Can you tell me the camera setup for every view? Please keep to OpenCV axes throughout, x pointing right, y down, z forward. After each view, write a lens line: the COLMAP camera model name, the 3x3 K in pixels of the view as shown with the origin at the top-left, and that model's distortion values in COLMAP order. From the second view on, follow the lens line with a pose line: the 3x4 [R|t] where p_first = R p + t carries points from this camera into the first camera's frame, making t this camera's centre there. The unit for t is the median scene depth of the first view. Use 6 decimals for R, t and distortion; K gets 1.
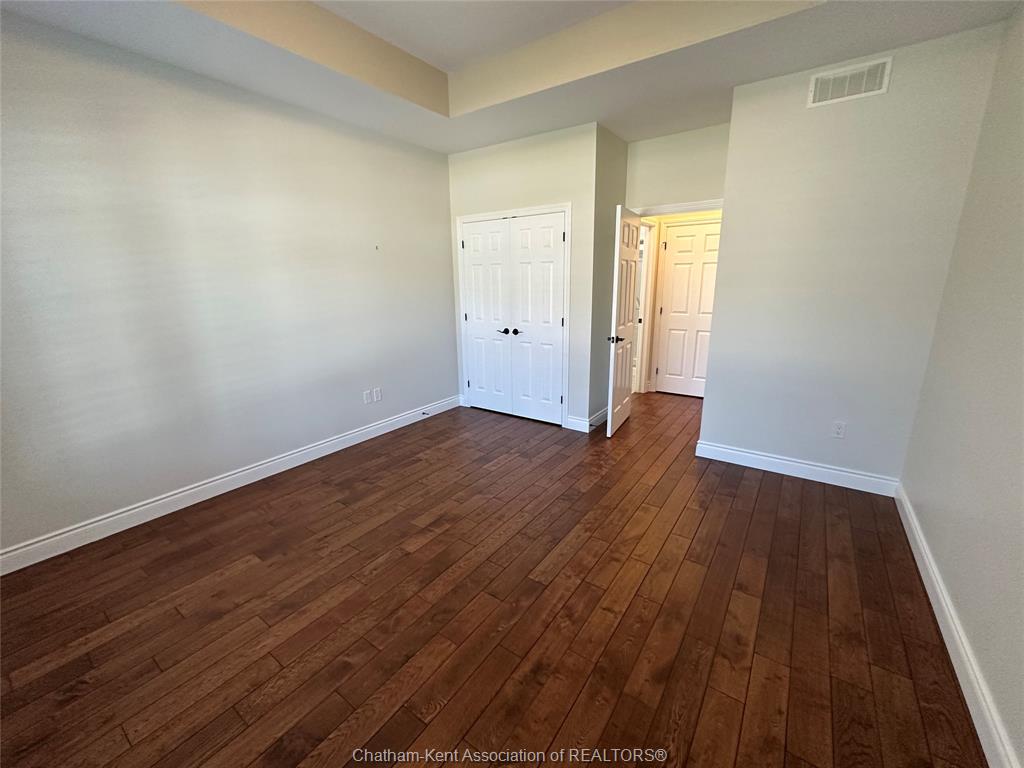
lens RADIAL K [[412.9, 0, 513.3], [0, 412.9, 384.6], [0, 0, 1]] dist [-0.005903, 0.000985]
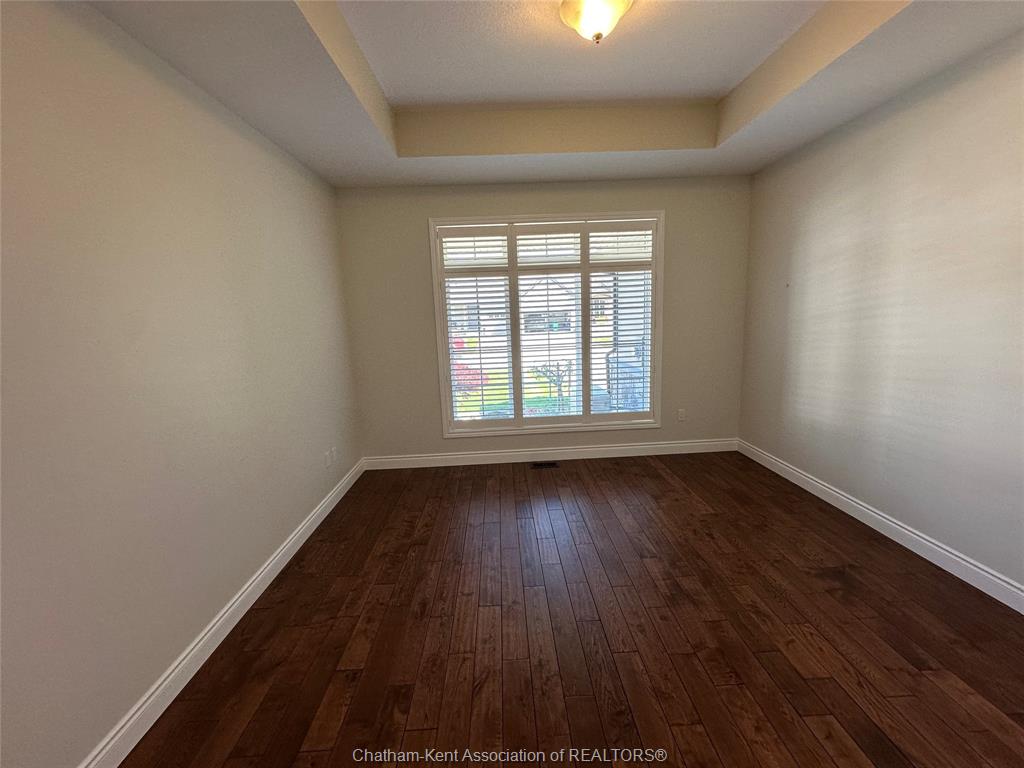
lens RADIAL K [[412.9, 0, 511.6], [0, 412.9, 385.0], [0, 0, 1]] dist [-0.005903, 0.000985]
pose [[-0.791093, 0.156530, -0.591329, 0.600419], [-0.100509, 0.920303, 0.378075, -0.399726], [0.603381, 0.358526, -0.712313, 1.366587]]
